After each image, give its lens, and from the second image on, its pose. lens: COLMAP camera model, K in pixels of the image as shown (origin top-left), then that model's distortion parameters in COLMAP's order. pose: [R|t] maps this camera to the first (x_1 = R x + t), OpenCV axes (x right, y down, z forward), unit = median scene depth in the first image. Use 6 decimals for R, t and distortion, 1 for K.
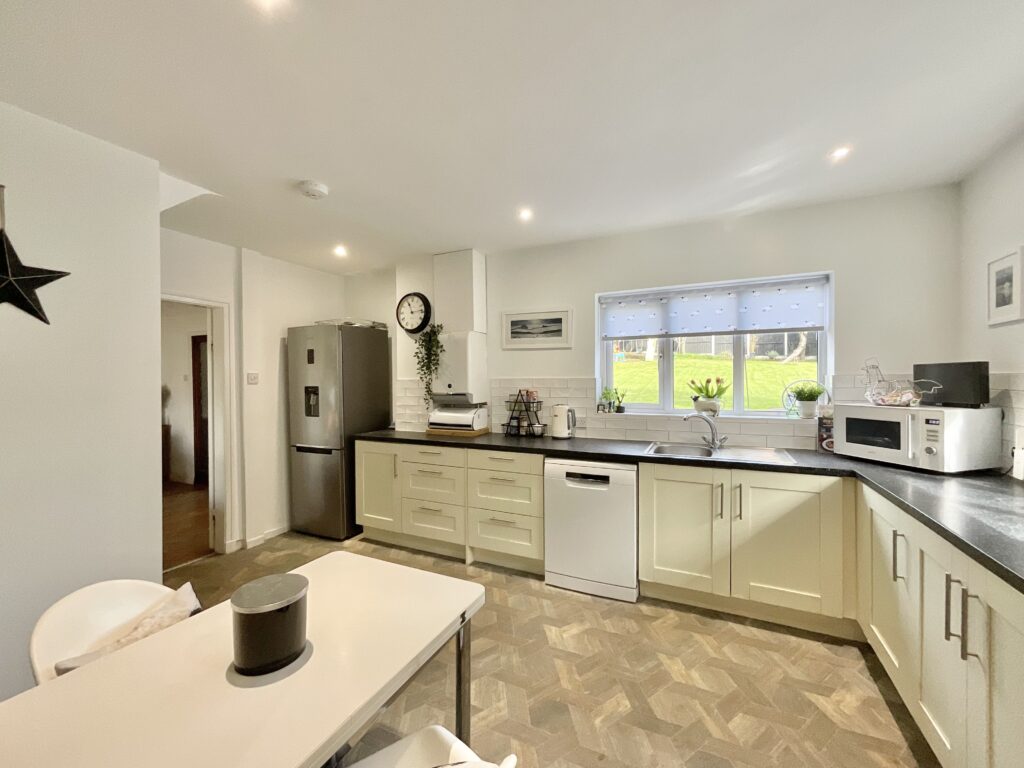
lens RADIAL K [[417.0, 0, 512.0], [0, 417.0, 384.0], [0, 0, 1]] dist [-0.002681, -0.000188]
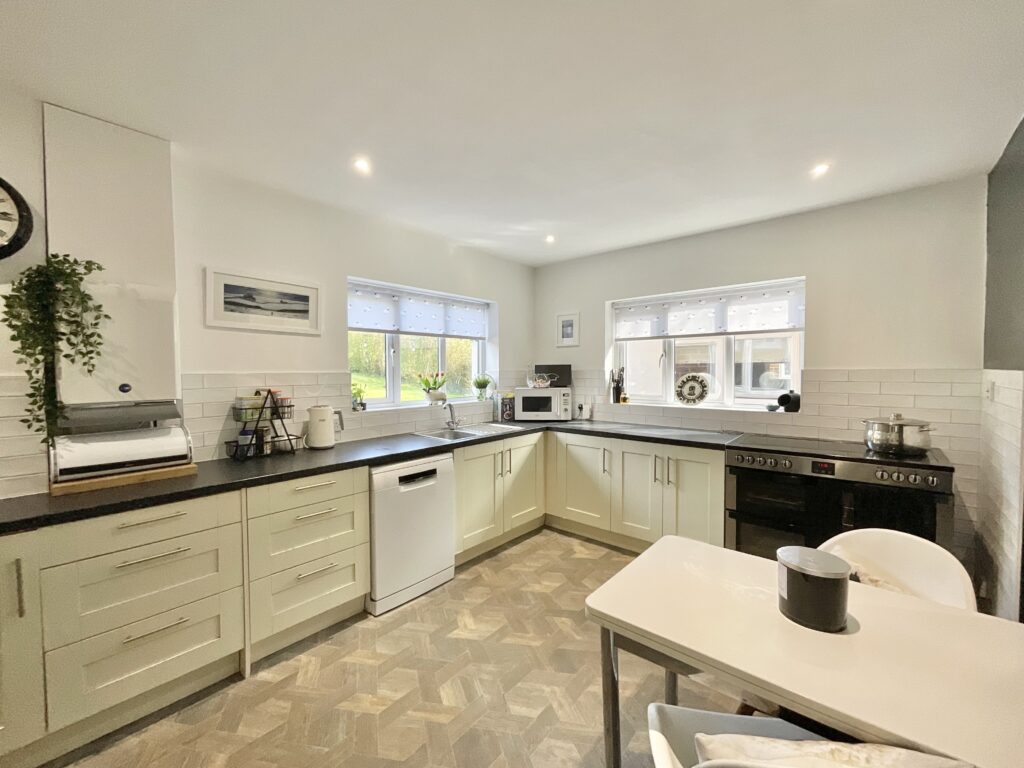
lens RADIAL K [[417.0, 0, 512.0], [0, 417.0, 384.0], [0, 0, 1]] dist [-0.002681, -0.000188]
pose [[0.263358, -0.027157, 0.964316, -0.612059], [0.013681, 0.999608, 0.024414, -0.007439], [-0.964601, 0.006763, 0.263626, 0.483155]]
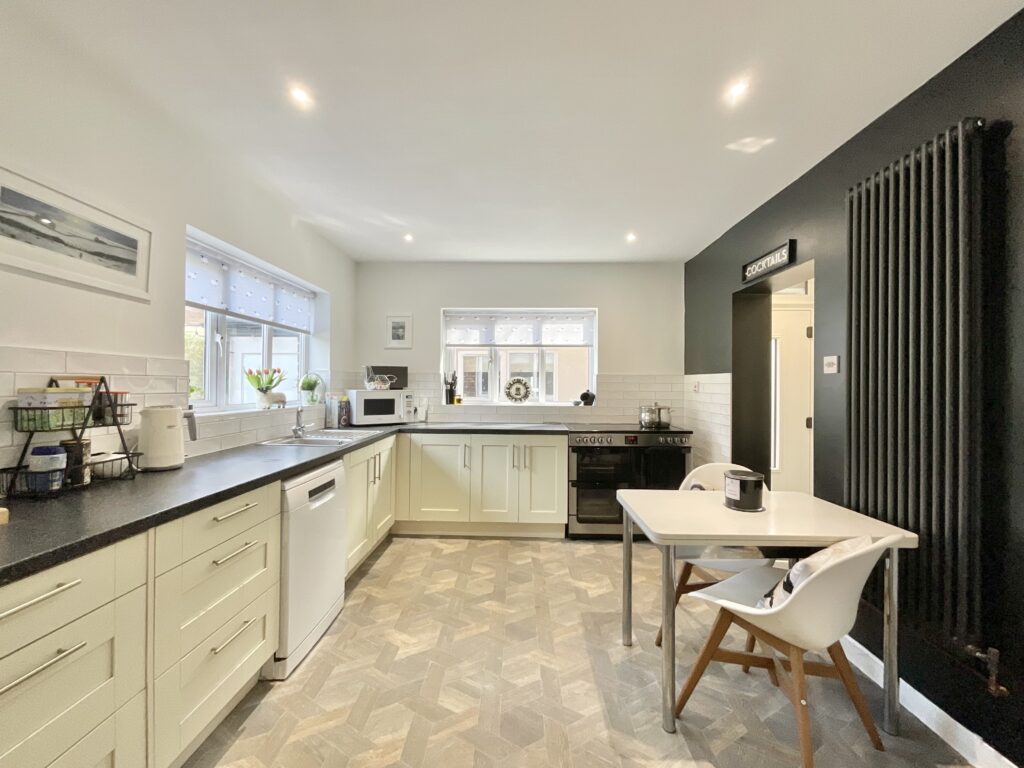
lens RADIAL K [[415.2, 0, 512.0], [0, 415.2, 384.0], [0, 0, 1]] dist [0.000877, 0.000317]
pose [[-0.410806, 0.006400, 0.911700, -0.613102], [0.004882, 0.999976, -0.004819, 0.028609], [-0.911710, 0.002471, -0.410828, 0.894466]]
